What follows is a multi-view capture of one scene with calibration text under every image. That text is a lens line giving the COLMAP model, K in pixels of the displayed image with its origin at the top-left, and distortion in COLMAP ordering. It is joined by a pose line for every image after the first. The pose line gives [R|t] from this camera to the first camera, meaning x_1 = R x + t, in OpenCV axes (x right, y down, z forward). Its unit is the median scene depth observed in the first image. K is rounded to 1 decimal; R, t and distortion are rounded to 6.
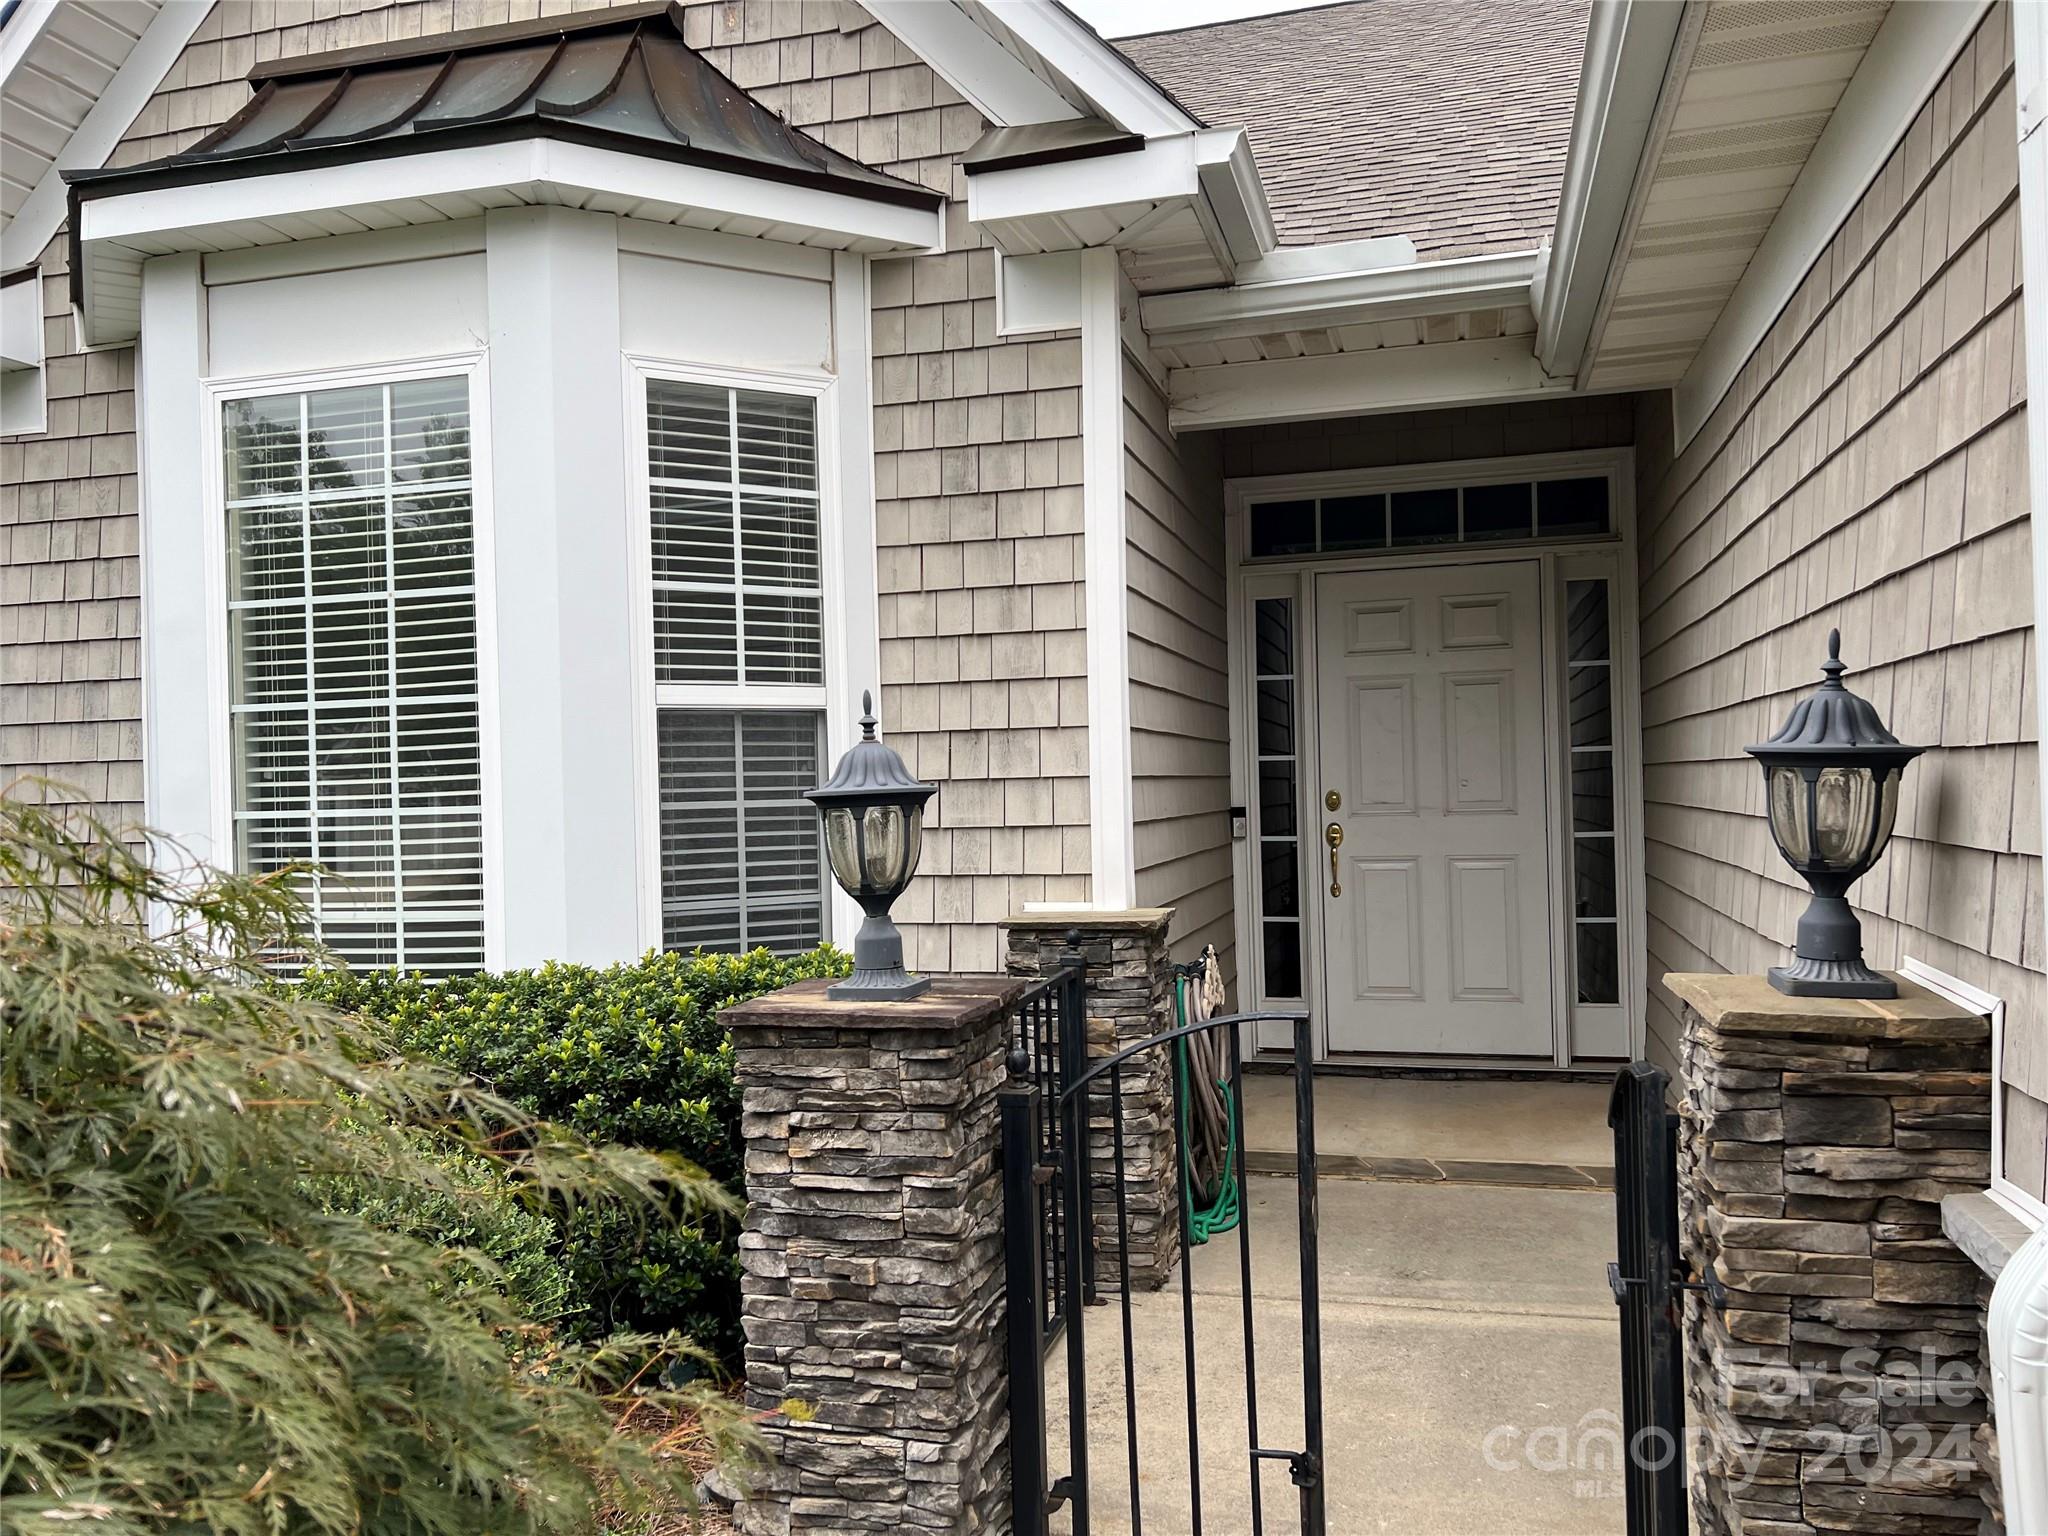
lens RADIAL K [[1540.0, 0, 1029.0], [0, 1540.0, 773.5], [0, 0, 1]] dist [0.025053, -0.016371]
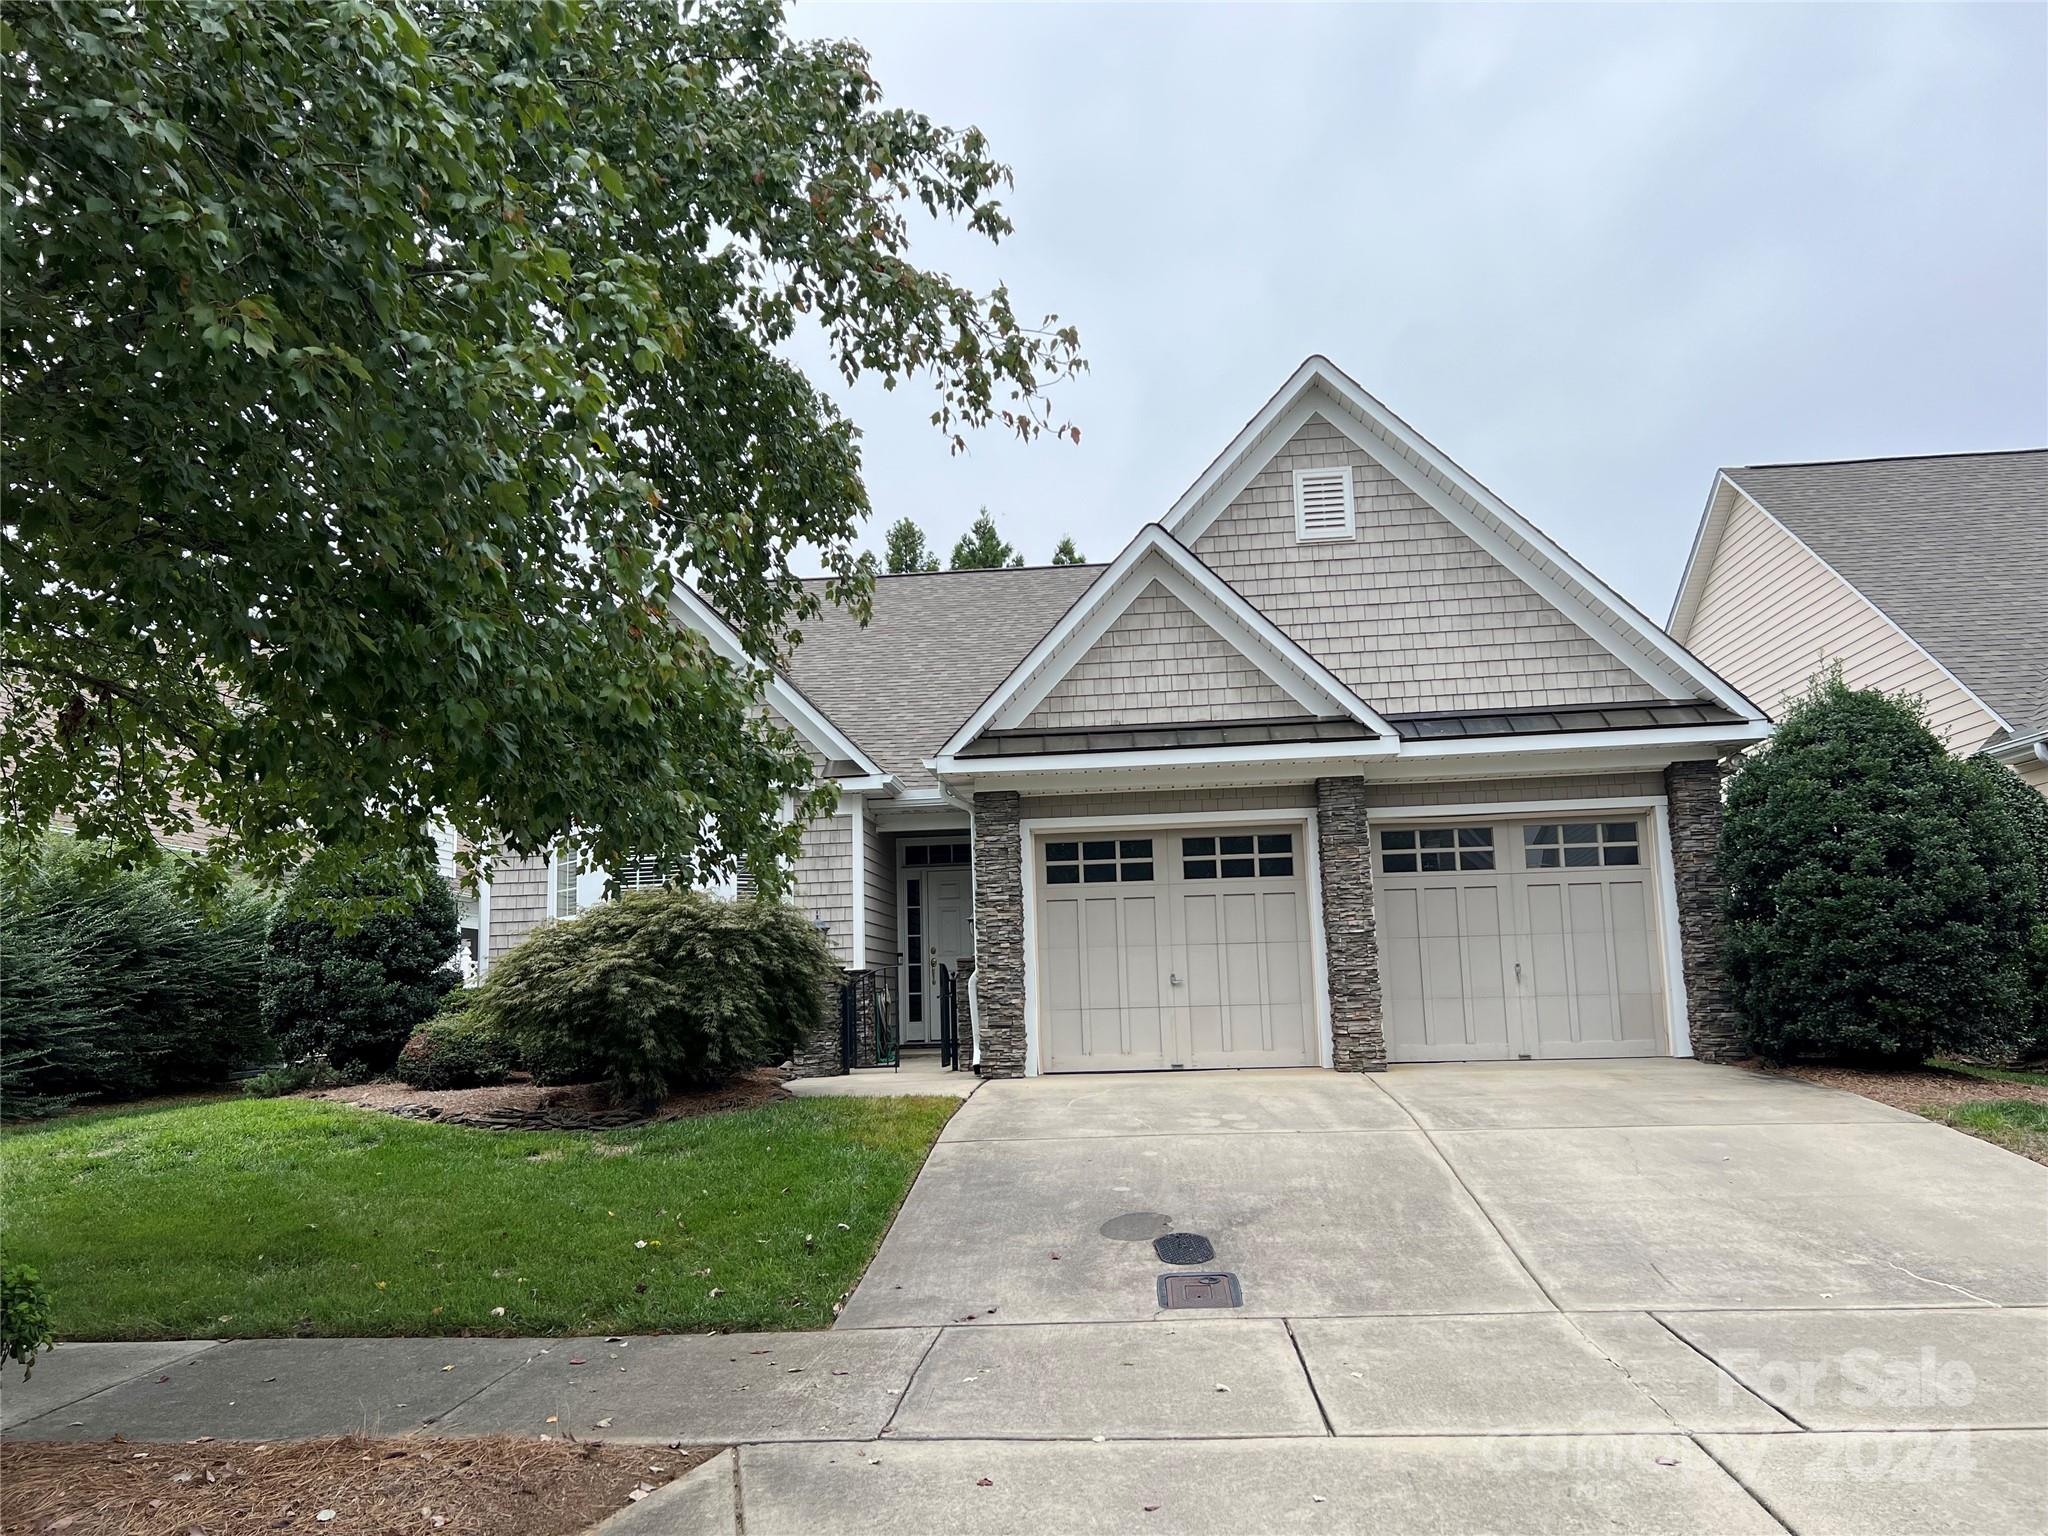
lens RADIAL K [[1540.0, 0, 1027.5], [0, 1540.0, 773.2], [0, 0, 1]] dist [0.025053, -0.016371]
pose [[0.983101, 0.017588, 0.182216, -0.214175], [0.009872, 0.988832, -0.148707, 0.160693], [-0.182796, 0.147993, 0.971948, -2.516364]]
